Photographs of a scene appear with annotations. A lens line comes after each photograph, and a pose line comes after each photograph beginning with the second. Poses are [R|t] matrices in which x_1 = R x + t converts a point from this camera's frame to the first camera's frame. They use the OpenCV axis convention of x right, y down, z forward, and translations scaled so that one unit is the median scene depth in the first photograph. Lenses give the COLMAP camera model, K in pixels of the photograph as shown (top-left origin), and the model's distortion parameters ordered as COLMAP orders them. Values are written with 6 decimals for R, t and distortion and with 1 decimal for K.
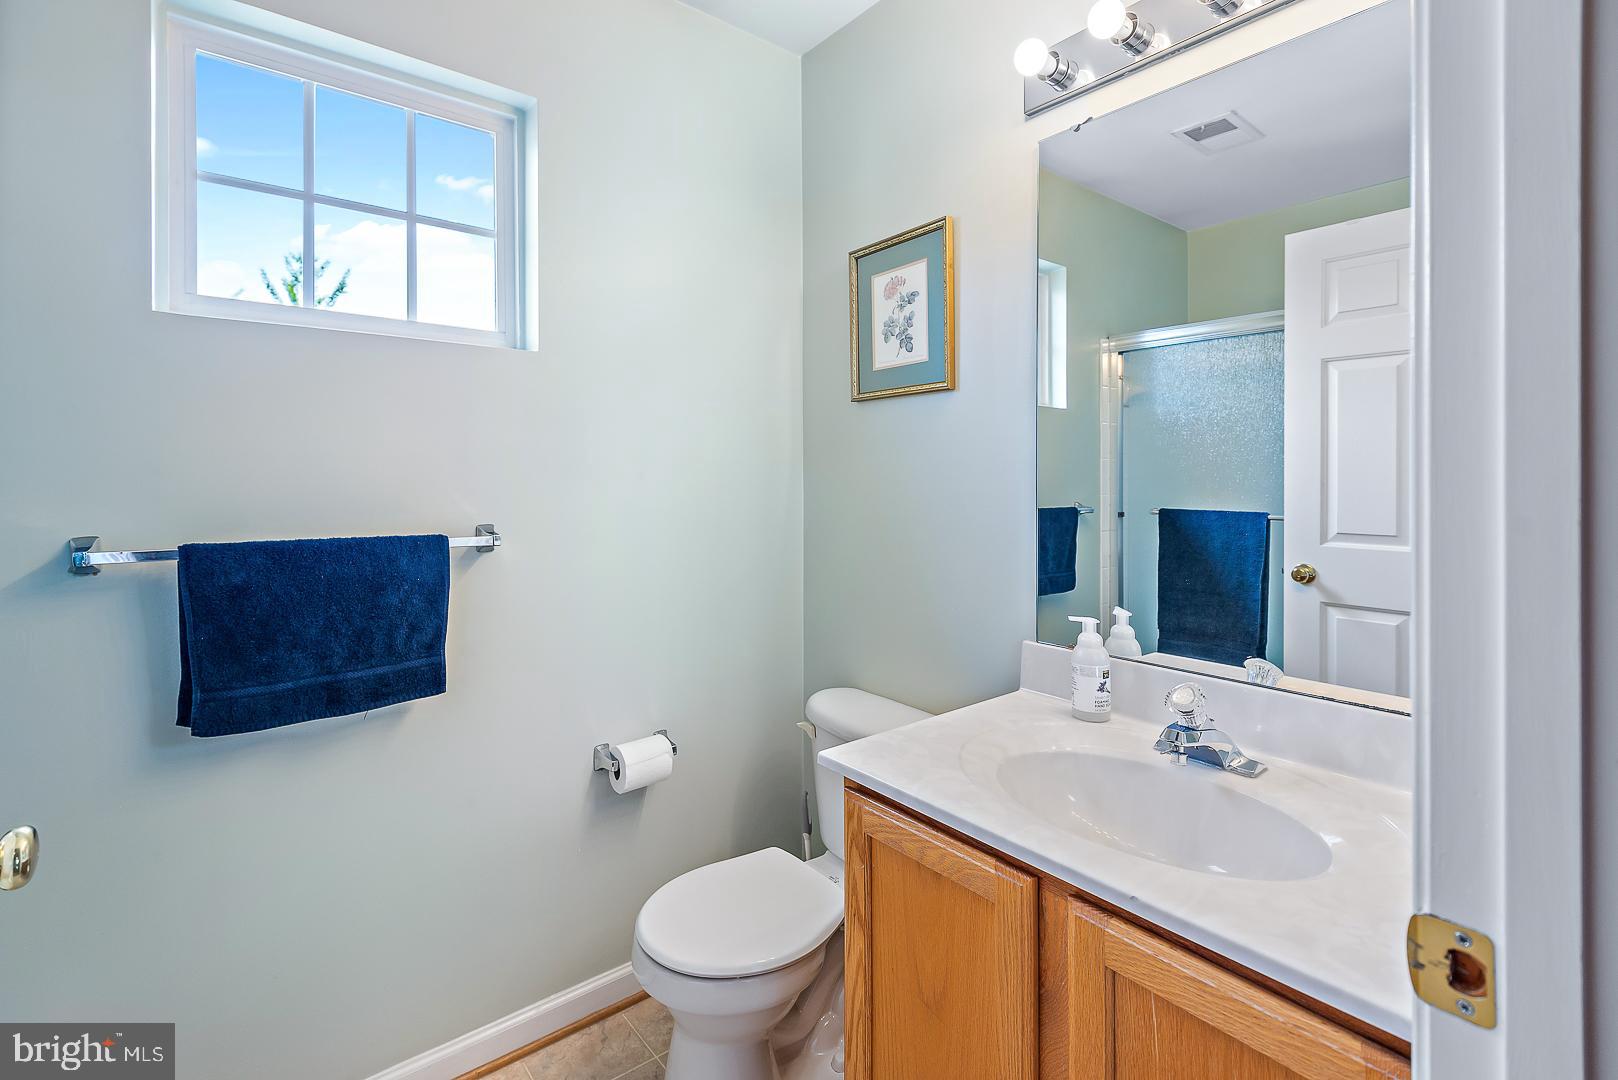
lens RADIAL K [[690.6, 0, 808.0], [0, 690.6, 527.6], [0, 0, 1]] dist [-0.056094, 0.000167]
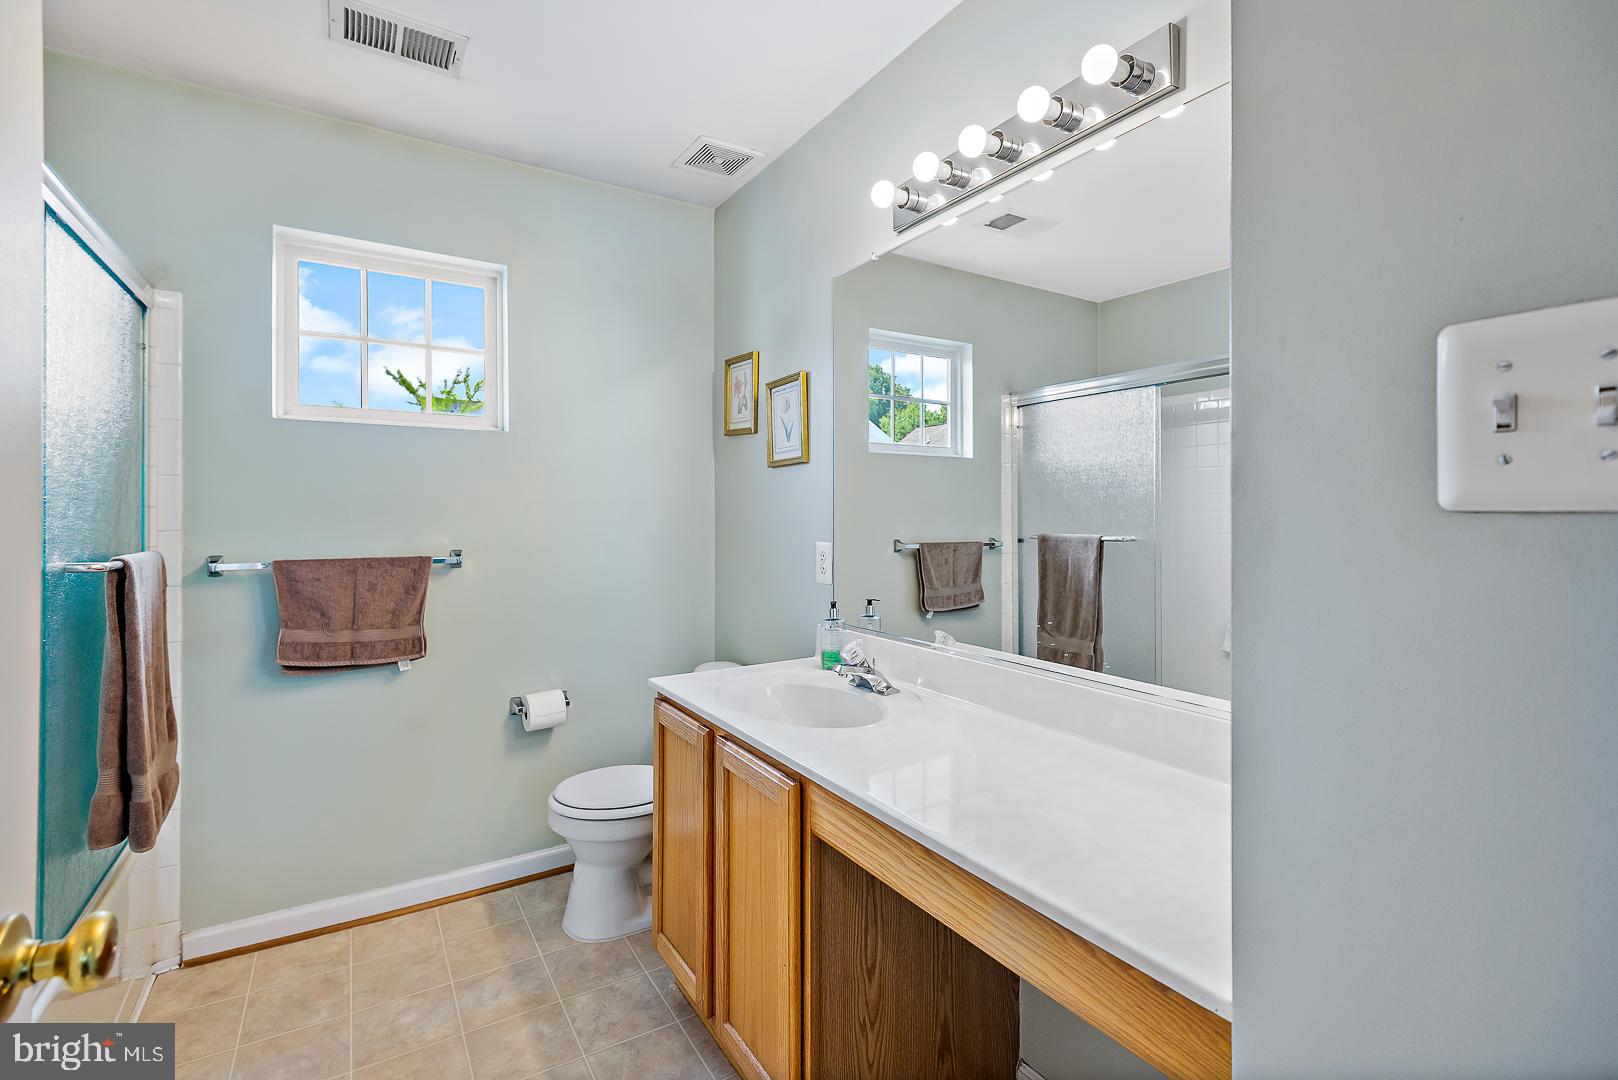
lens RADIAL K [[730.1, 0, 808.6], [0, 730.1, 515.7], [0, 0, 1]] dist [0.002214, -0.000001]
pose [[0.996759, -0.014009, -0.079213, 0.240521], [0.007878, 0.996986, -0.077184, 0.026987], [0.080055, 0.076310, 0.993865, -0.318354]]
